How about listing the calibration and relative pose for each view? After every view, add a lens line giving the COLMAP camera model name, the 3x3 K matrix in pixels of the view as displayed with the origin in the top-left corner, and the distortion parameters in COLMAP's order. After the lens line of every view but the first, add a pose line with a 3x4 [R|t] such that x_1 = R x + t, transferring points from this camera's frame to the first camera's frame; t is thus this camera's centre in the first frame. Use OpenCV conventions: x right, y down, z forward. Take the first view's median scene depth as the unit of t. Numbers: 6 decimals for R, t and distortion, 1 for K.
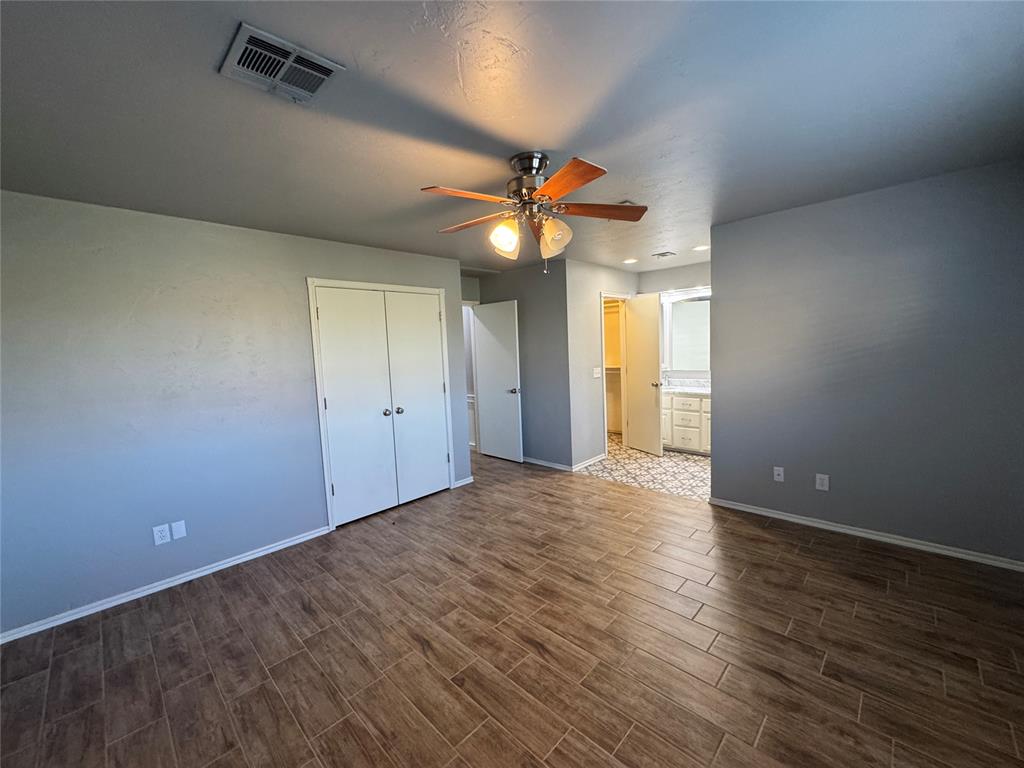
lens RADIAL K [[409.9, 0, 512.2], [0, 409.9, 382.6], [0, 0, 1]] dist [-0.003516, 0.000207]
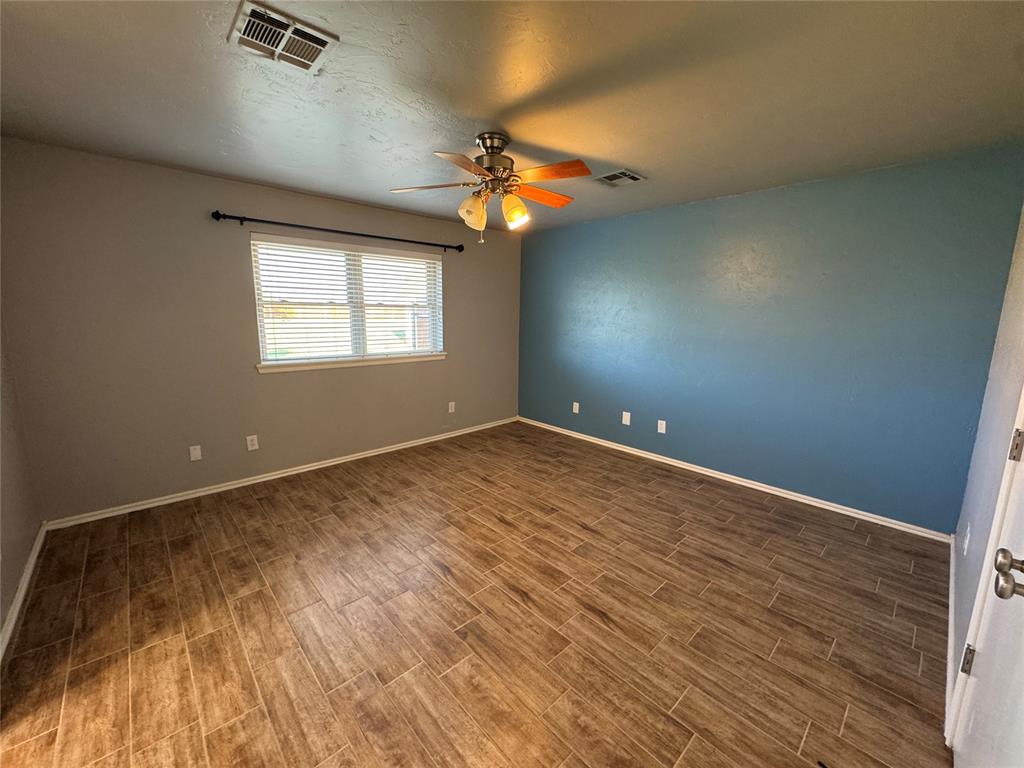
lens RADIAL K [[409.9, 0, 511.9], [0, 409.9, 384.3], [0, 0, 1]] dist [-0.003516, 0.000207]
pose [[-0.998185, 0.023790, 0.055317, -0.047317], [0.037285, 0.965544, 0.257553, -0.154350], [-0.047284, 0.259148, -0.964679, 1.905781]]
